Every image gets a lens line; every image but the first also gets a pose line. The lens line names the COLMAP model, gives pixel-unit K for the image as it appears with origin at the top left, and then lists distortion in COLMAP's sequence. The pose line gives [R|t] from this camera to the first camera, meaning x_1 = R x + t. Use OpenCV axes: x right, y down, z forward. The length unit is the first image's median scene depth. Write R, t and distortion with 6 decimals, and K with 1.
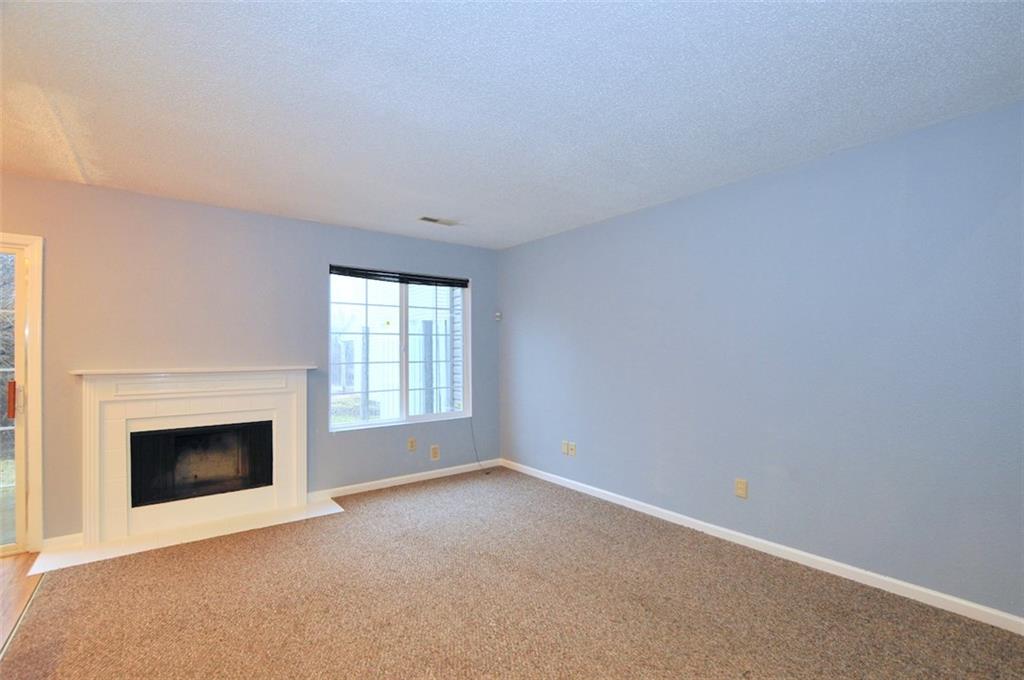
lens RADIAL K [[450.4, 0, 517.6], [0, 450.4, 347.0], [0, 0, 1]] dist [-0.035294, 0.006800]
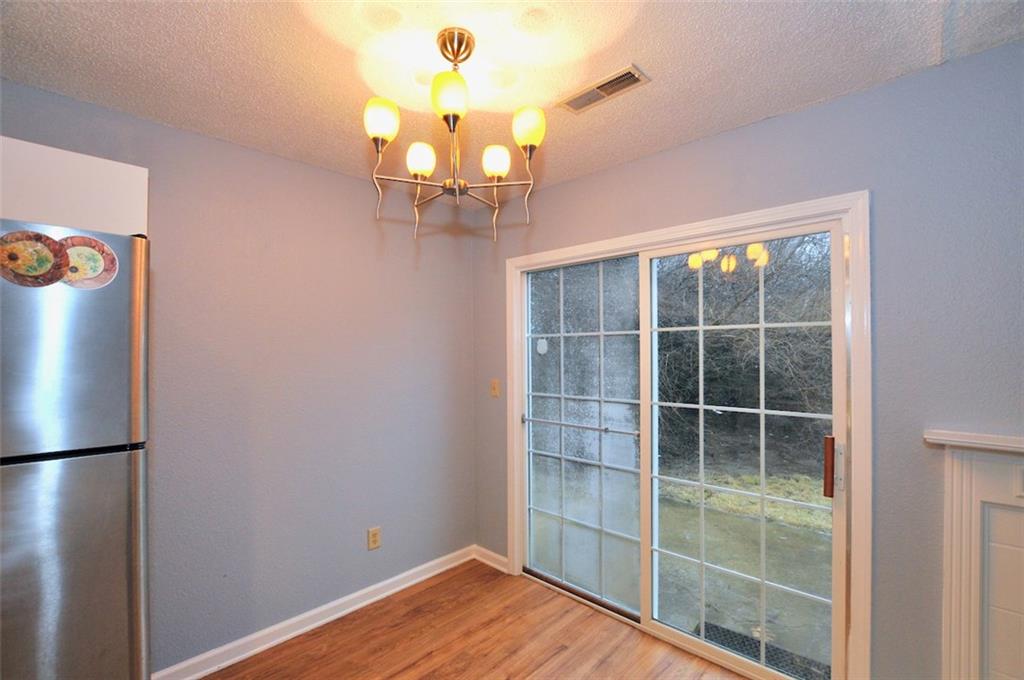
lens RADIAL K [[450.4, 0, 515.3], [0, 450.4, 348.6], [0, 0, 1]] dist [-0.035294, 0.006800]
pose [[0.137845, -0.006395, -0.990433, -0.443381], [0.010776, 0.999930, -0.004957, -0.035315], [0.990395, -0.009990, 0.137904, 0.348002]]
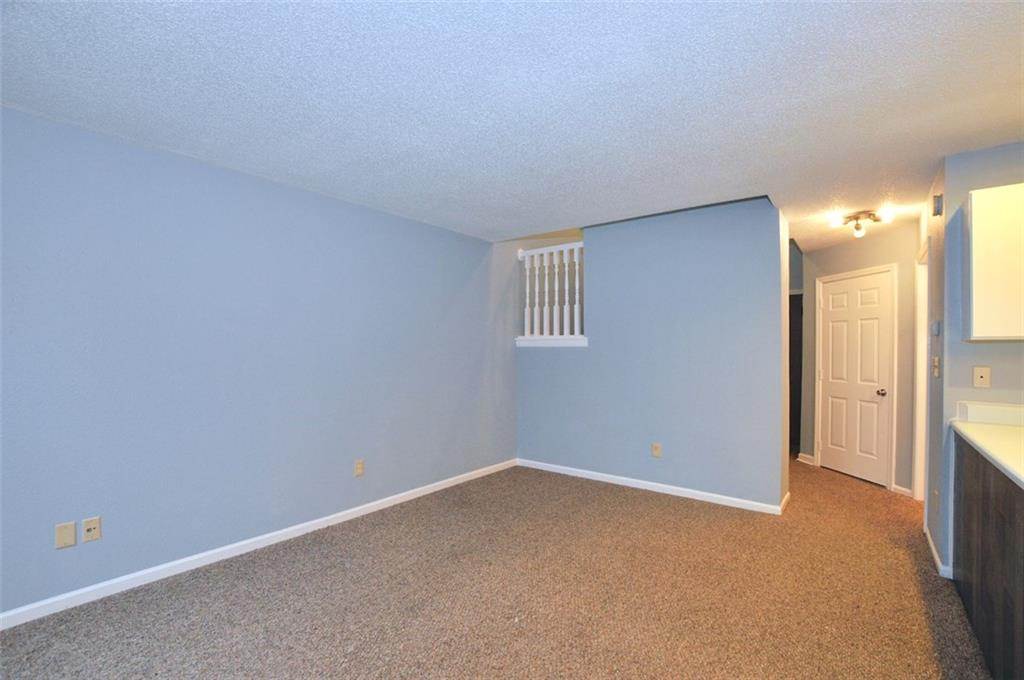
lens RADIAL K [[450.4, 0, 514.5], [0, 450.4, 348.0], [0, 0, 1]] dist [-0.035294, 0.006800]
pose [[-0.234511, 0.005244, 0.972099, -0.590429], [-0.007152, 0.999949, -0.007119, 0.004853], [-0.972087, -0.008622, -0.234462, 0.703395]]
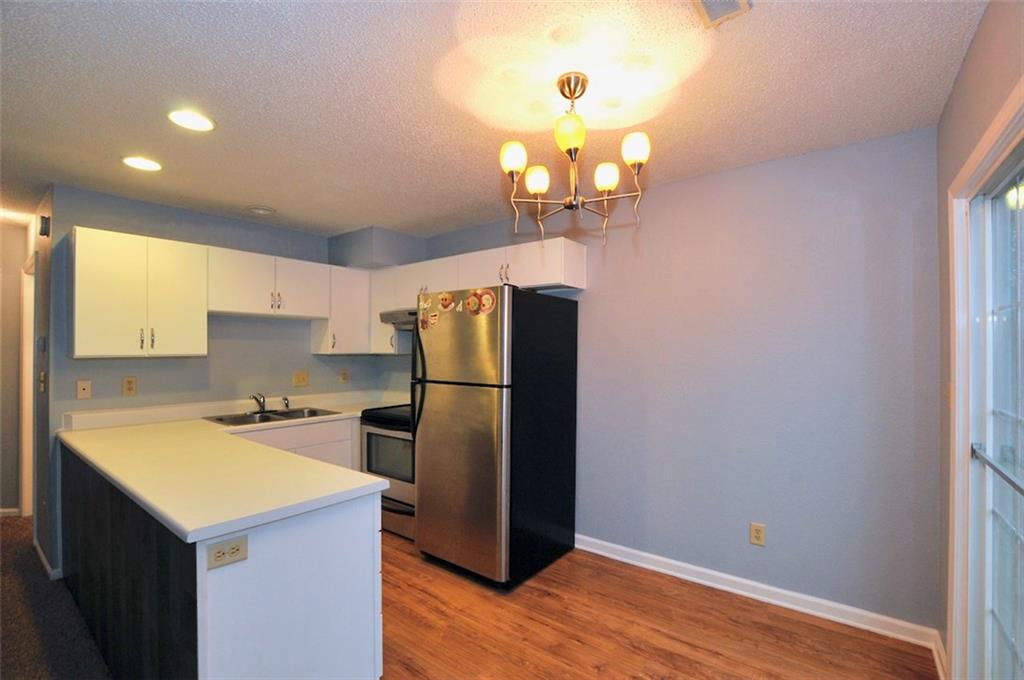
lens RADIAL K [[450.4, 0, 518.1], [0, 450.4, 348.9], [0, 0, 1]] dist [-0.035294, 0.006800]
pose [[-0.968229, 0.004201, -0.250030, -0.650915], [0.005593, 0.999973, -0.004857, -0.022530], [0.250002, -0.006101, -0.968226, 0.779206]]
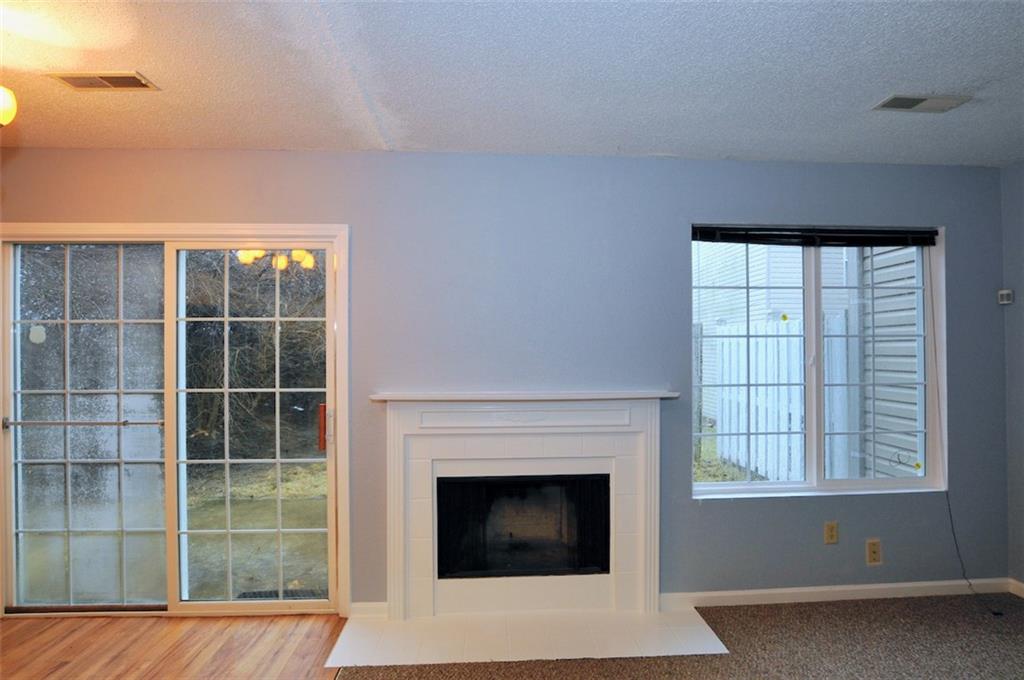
lens RADIAL K [[482.8, 0, 517.1], [0, 482.8, 347.8], [0, 0, 1]] dist [-0.031246, 0.005235]
pose [[0.814111, -0.003177, -0.580700, -0.249876], [0.005998, 0.999978, 0.002937, -0.021010], [0.580678, -0.005874, 0.814112, 0.350446]]
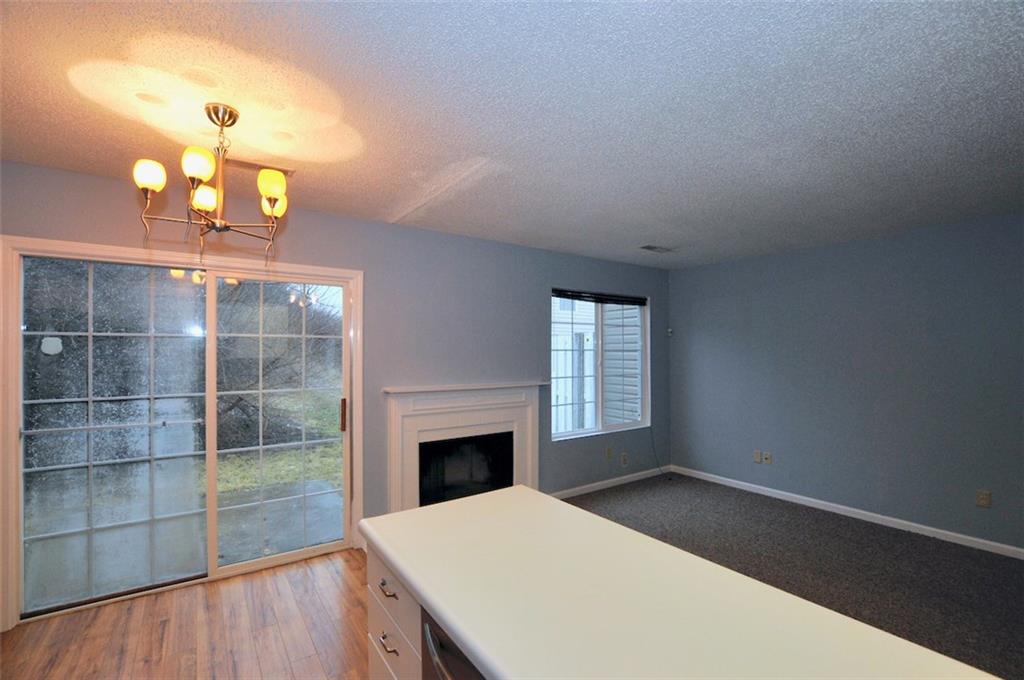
lens RADIAL K [[450.4, 0, 516.3], [0, 450.4, 348.2], [0, 0, 1]] dist [-0.035294, 0.006800]
pose [[0.998378, 0.002502, -0.056880, -0.473129], [-0.002422, 0.999996, 0.001486, -0.041248], [0.056883, -0.001346, 0.998380, -0.108308]]
